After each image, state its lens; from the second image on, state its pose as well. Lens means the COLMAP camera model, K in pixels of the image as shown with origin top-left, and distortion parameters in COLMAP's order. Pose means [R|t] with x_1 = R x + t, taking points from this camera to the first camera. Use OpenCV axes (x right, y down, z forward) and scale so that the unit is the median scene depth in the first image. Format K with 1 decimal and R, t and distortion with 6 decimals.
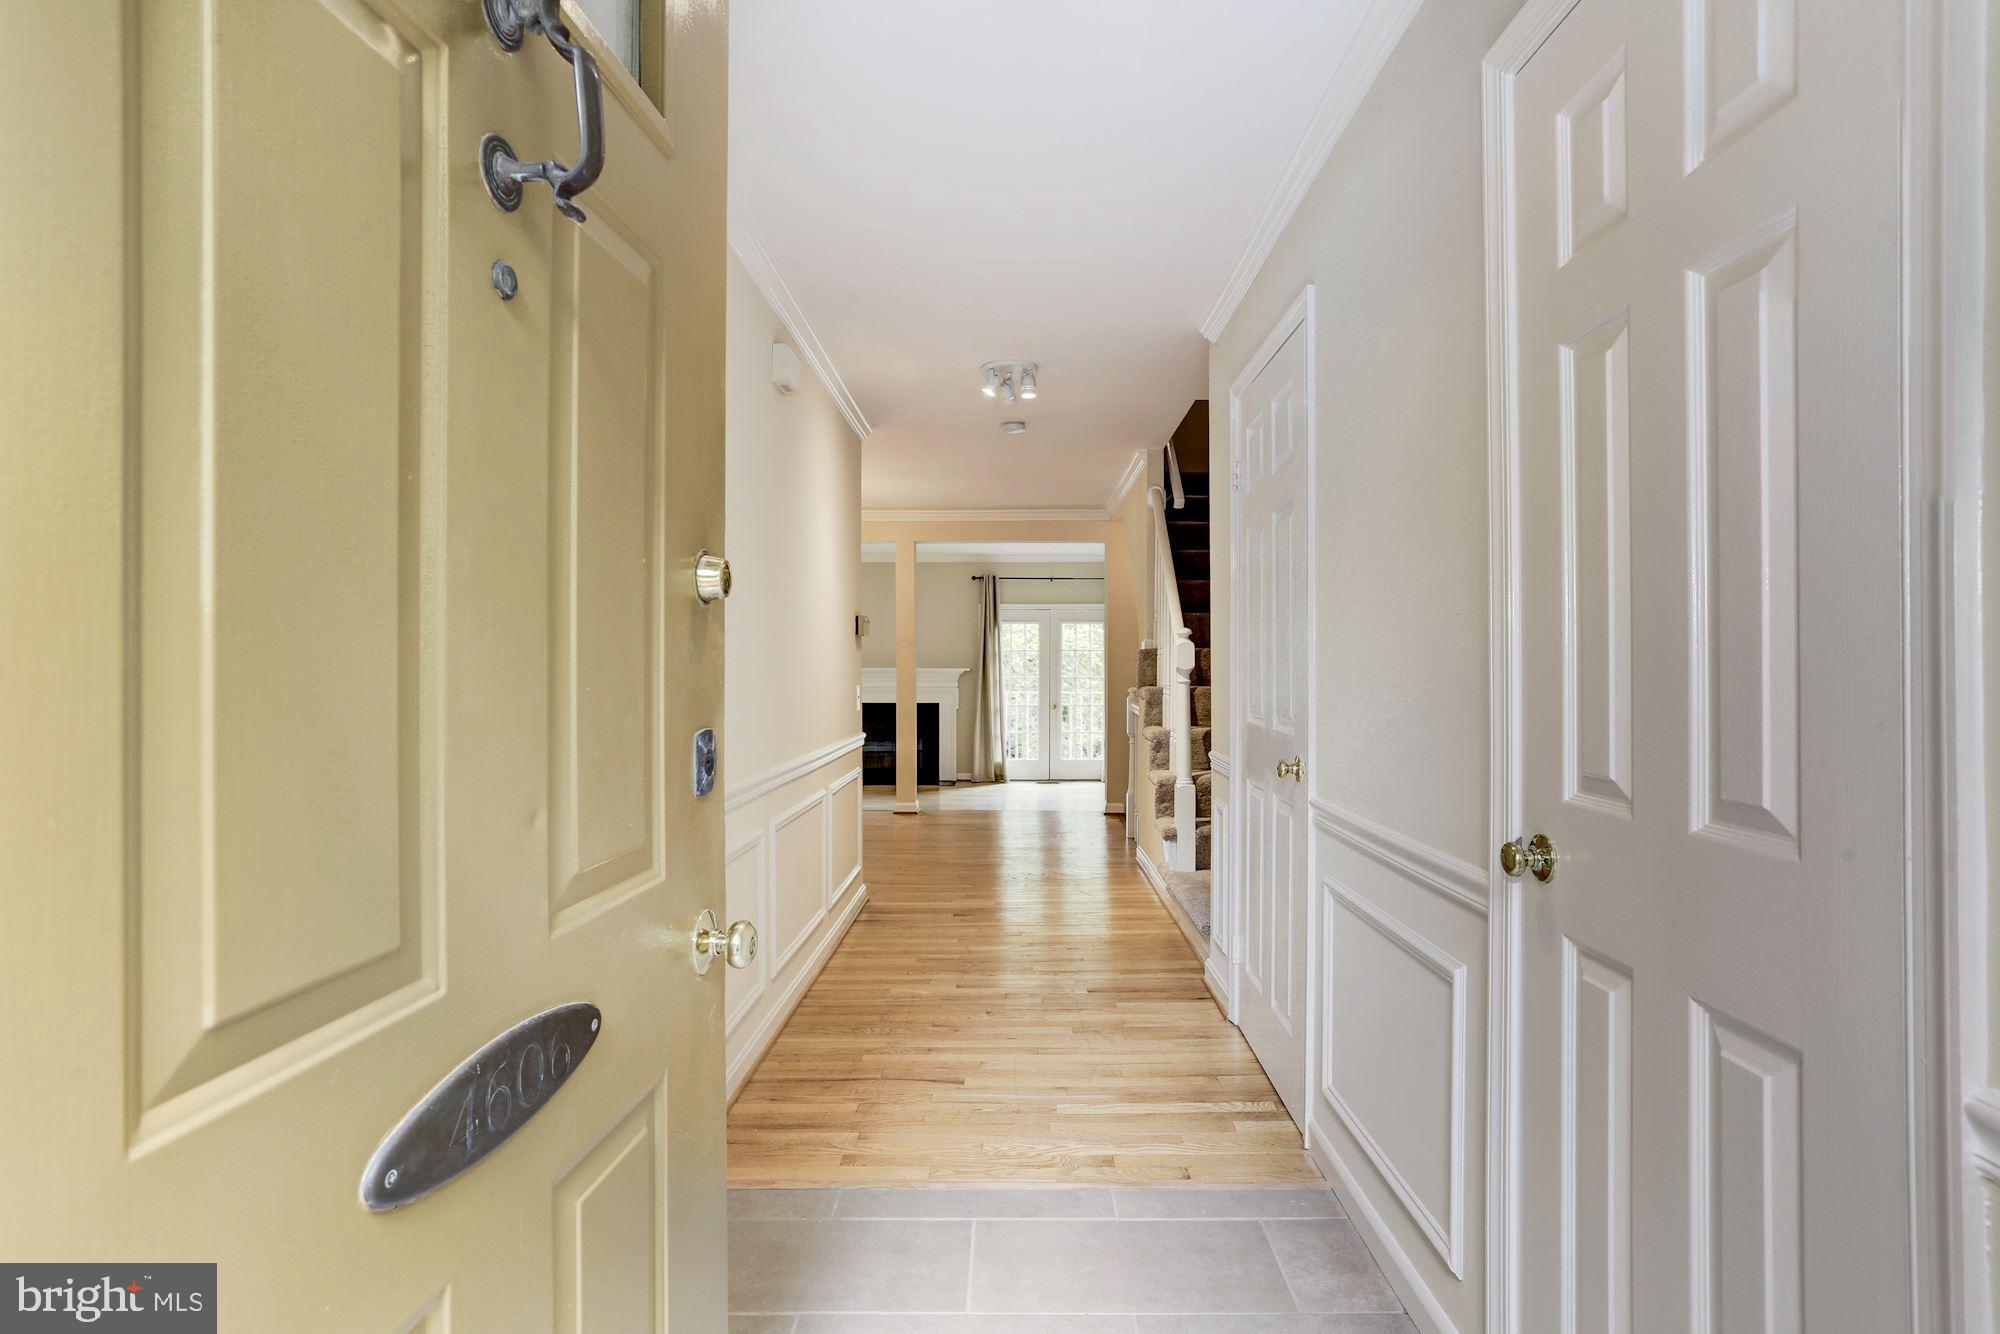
lens RADIAL K [[977.3, 0, 995.3], [0, 977.3, 661.3], [0, 0, 1]] dist [-0.051689, 0.024507]
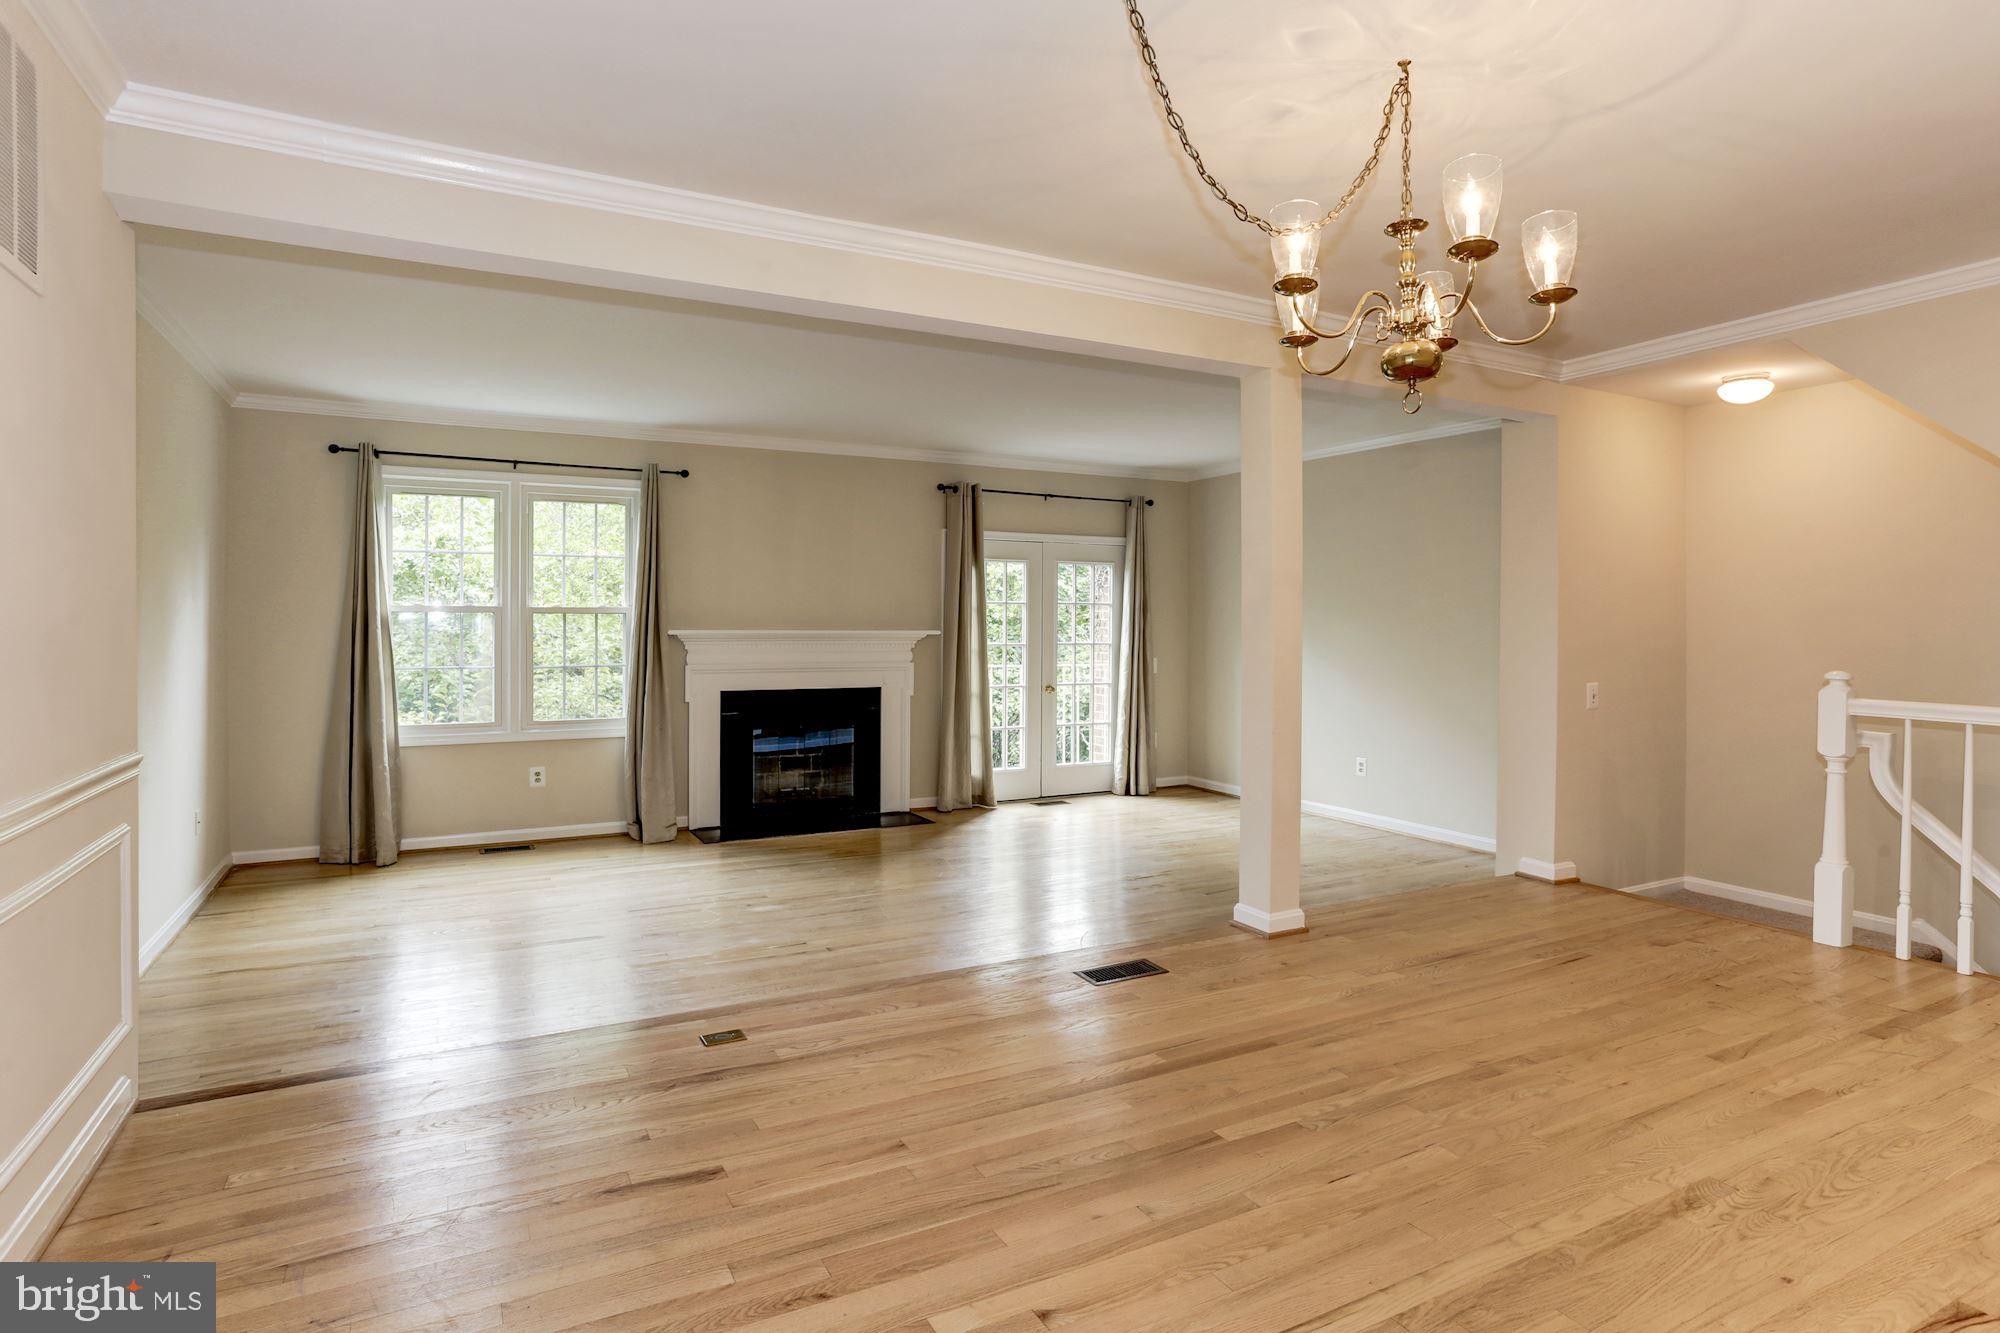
lens RADIAL K [[977.3, 0, 1021.2], [0, 977.3, 644.3], [0, 0, 1]] dist [-0.051689, 0.024507]
pose [[0.878273, -0.002774, 0.478151, -0.277818], [-0.003838, 0.999910, 0.012850, 0.007781], [-0.478144, -0.013121, 0.878184, 0.423849]]
